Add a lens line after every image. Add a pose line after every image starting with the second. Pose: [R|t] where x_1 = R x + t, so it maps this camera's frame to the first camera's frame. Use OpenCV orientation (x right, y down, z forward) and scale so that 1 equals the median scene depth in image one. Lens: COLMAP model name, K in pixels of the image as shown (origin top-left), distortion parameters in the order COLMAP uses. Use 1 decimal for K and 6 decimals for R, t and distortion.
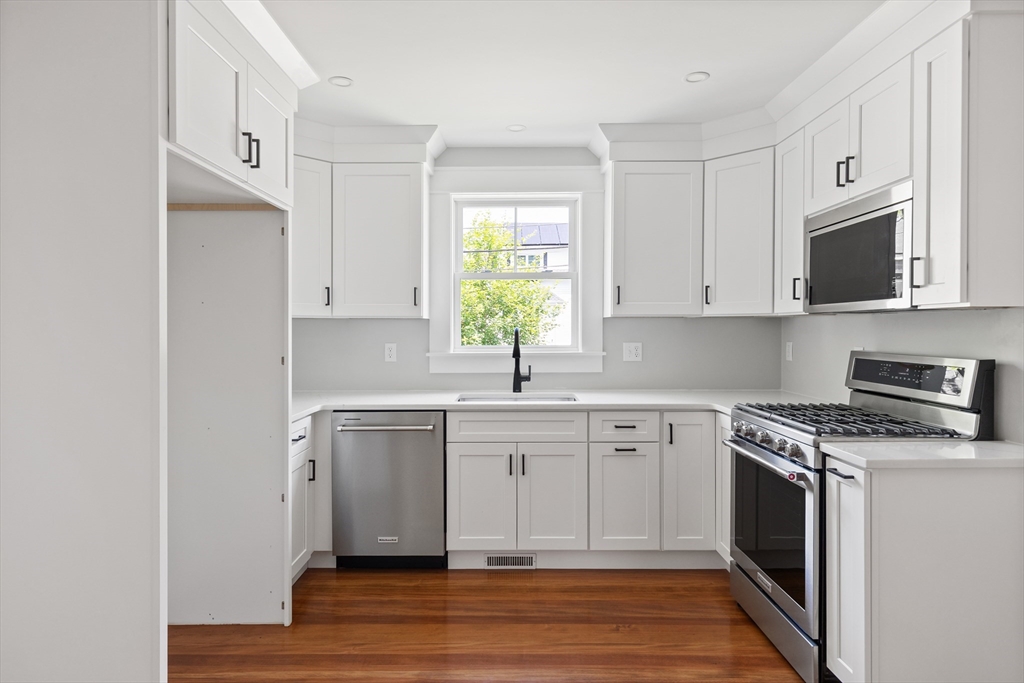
lens RADIAL K [[596.7, 0, 505.6], [0, 596.7, 333.4], [0, 0, 1]] dist [0.014341, -0.003805]
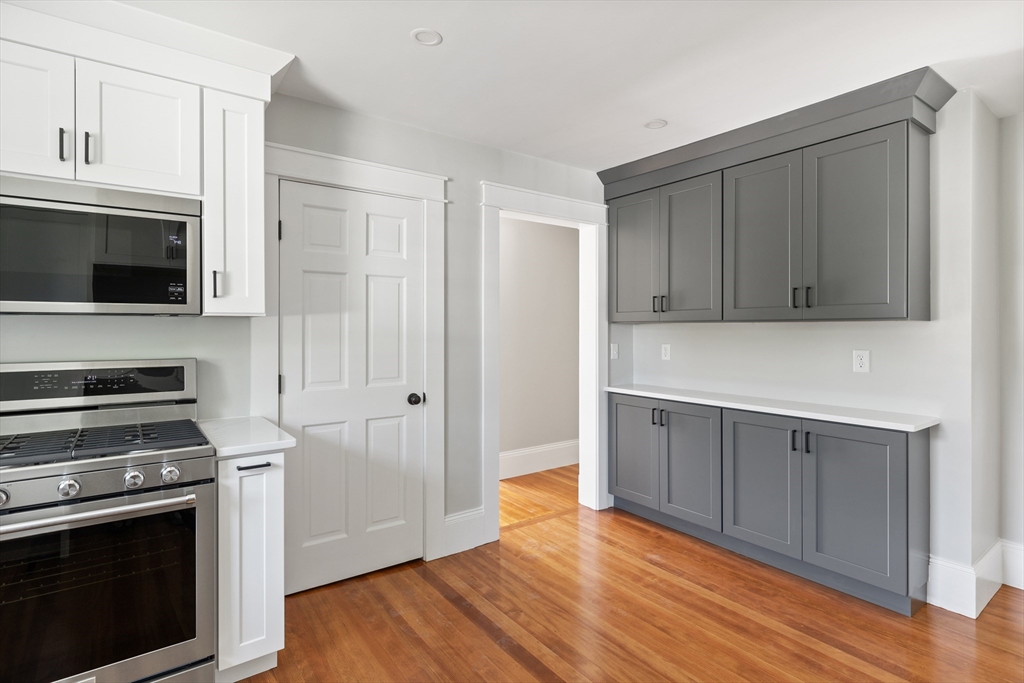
lens RADIAL K [[513.5, 0, 512.1], [0, 513.5, 332.0], [0, 0, 1]] dist [-0.000540, -0.000043]
pose [[-0.602027, -0.000606, 0.798476, -0.297000], [0.011802, 0.999884, 0.009658, -0.007934], [-0.798389, 0.015238, -0.601949, 0.761939]]
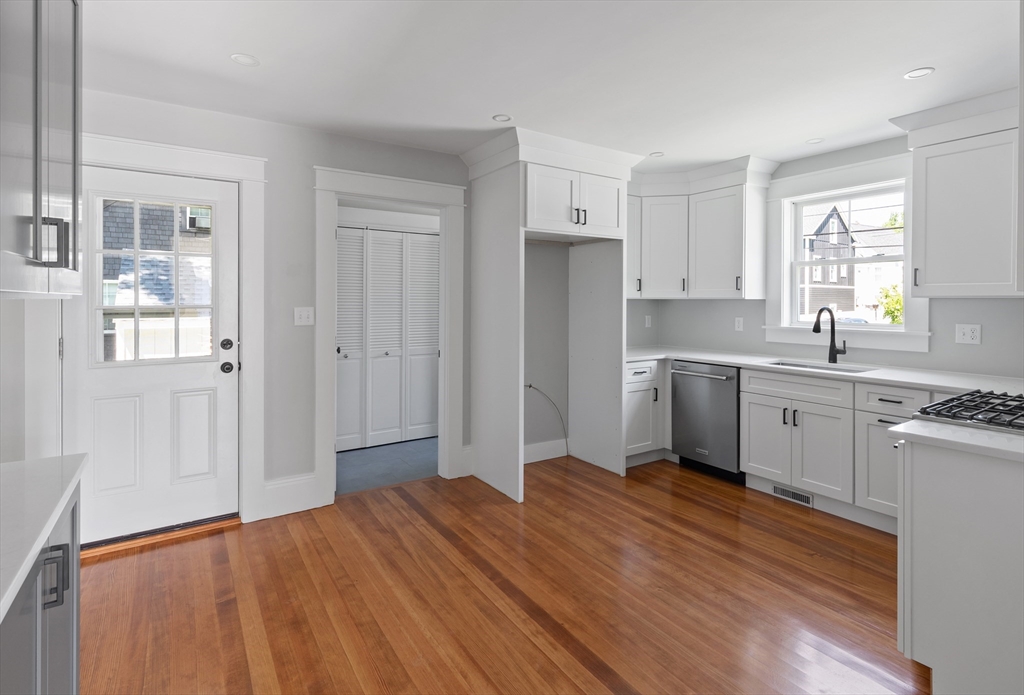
lens RADIAL K [[529.6, 0, 517.2], [0, 529.6, 303.1], [0, 0, 1]] dist [-0.002022, 0.000250]
pose [[0.550030, 0.009545, -0.835090, 0.625425], [-0.011223, 0.999929, 0.004037, -0.017180], [0.835069, 0.007152, 0.550098, -0.089260]]
